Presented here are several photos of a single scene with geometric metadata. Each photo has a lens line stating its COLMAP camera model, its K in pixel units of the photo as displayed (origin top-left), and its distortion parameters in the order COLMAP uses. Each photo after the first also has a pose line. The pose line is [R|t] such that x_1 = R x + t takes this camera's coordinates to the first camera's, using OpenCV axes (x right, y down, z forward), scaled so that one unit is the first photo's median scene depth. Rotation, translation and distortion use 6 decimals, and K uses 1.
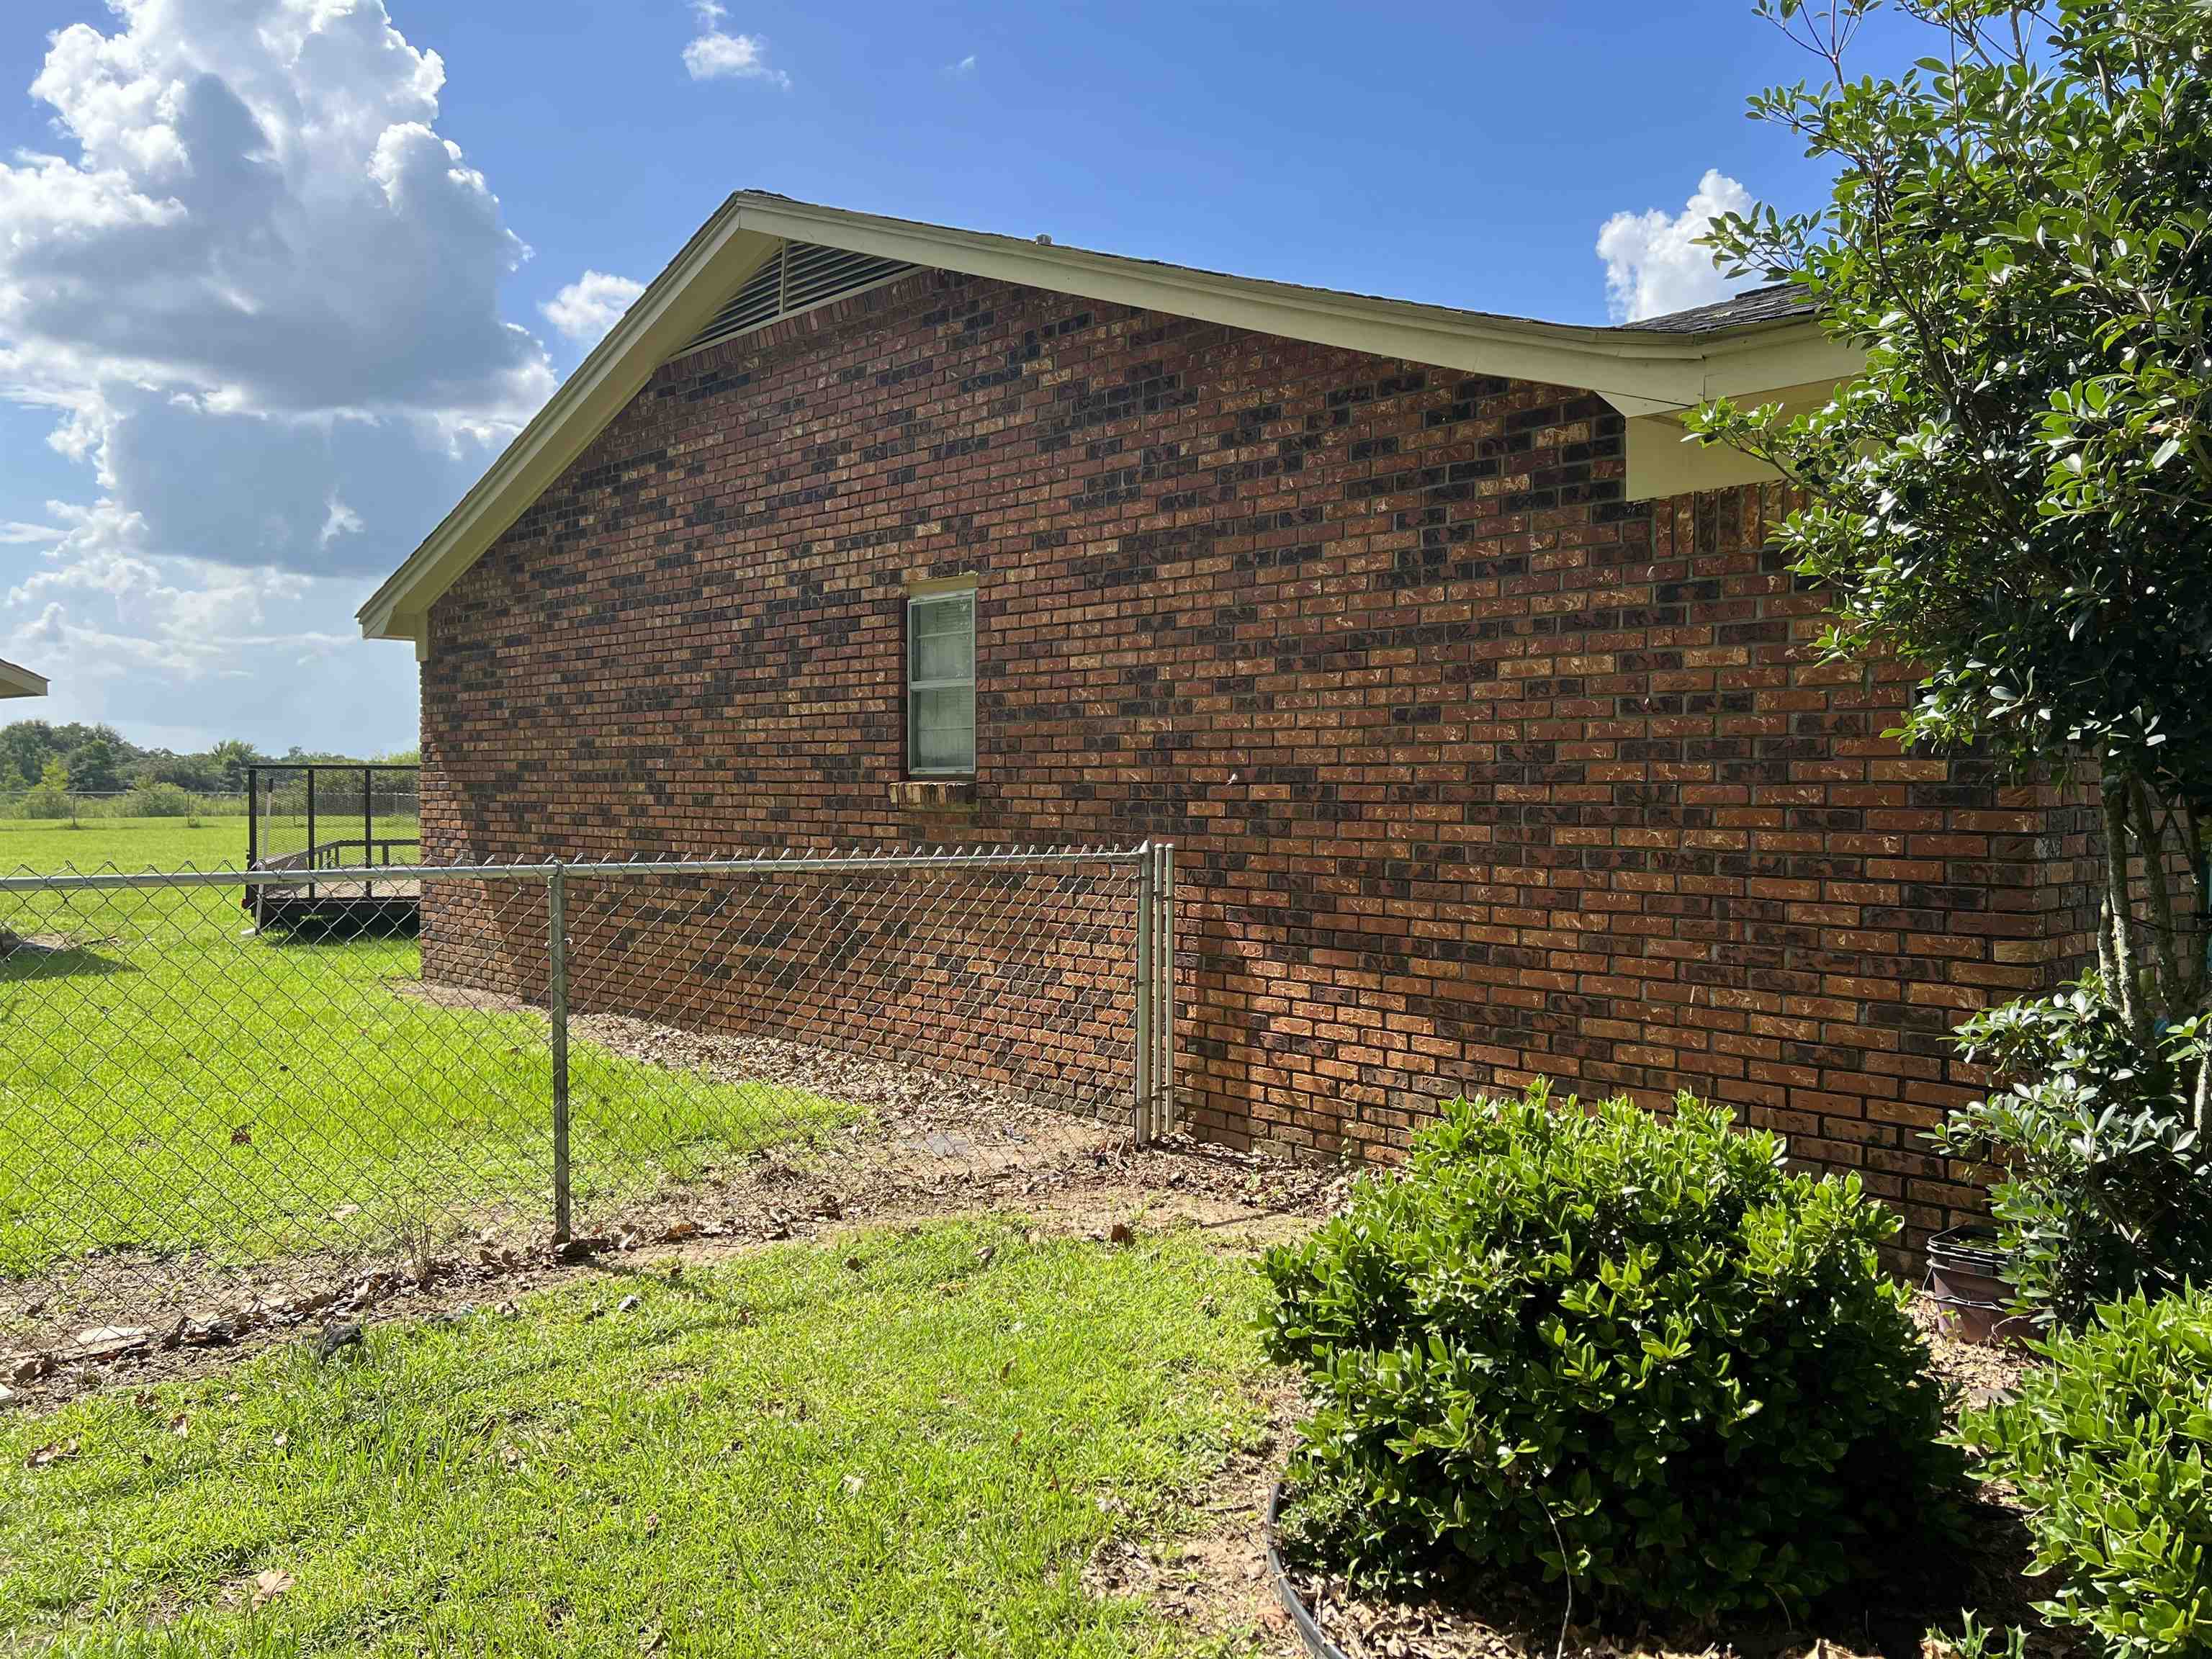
lens RADIAL K [[1570.1, 0, 1106.0], [0, 1570.1, 829.5], [0, 0, 1]] dist [0.001870, -0.029488]
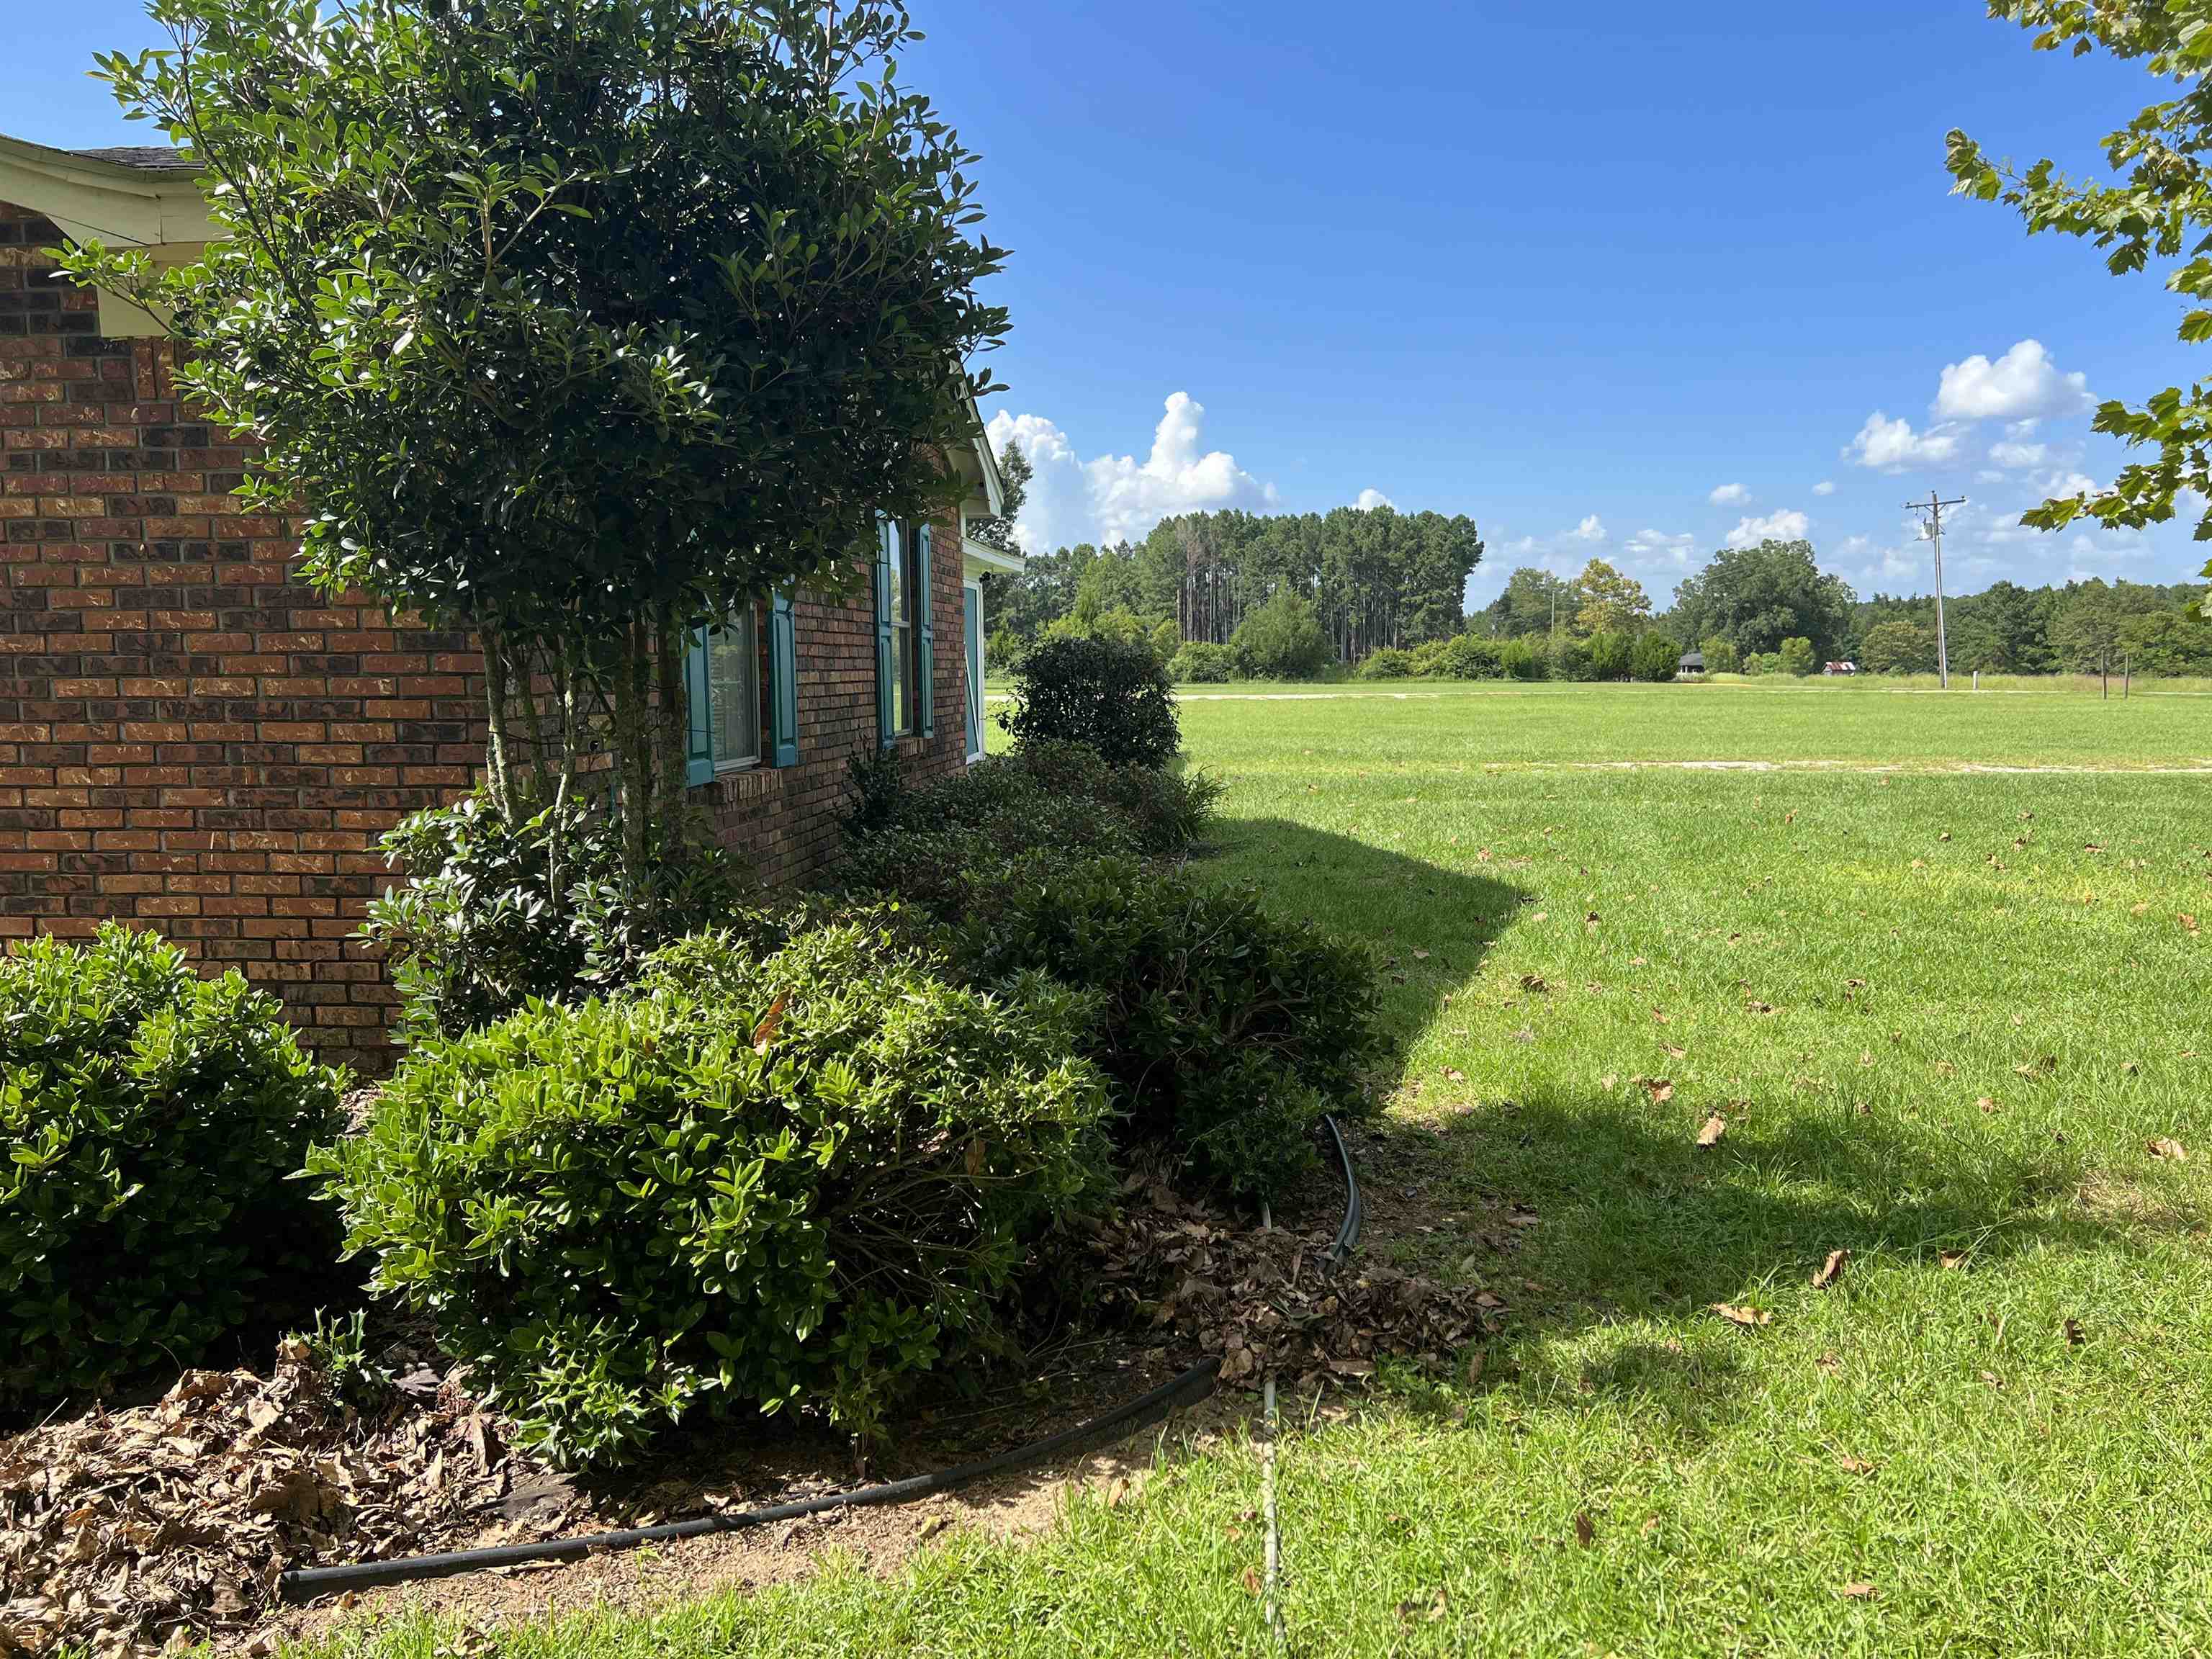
lens RADIAL K [[1570.1, 0, 1106.0], [0, 1570.1, 829.5], [0, 0, 1]] dist [0.001870, -0.029488]
pose [[0.719376, -0.080952, 0.689888, 0.093235], [0.023759, 0.995472, 0.092035, 0.018783], [-0.694215, -0.049817, 0.718042, -0.132656]]
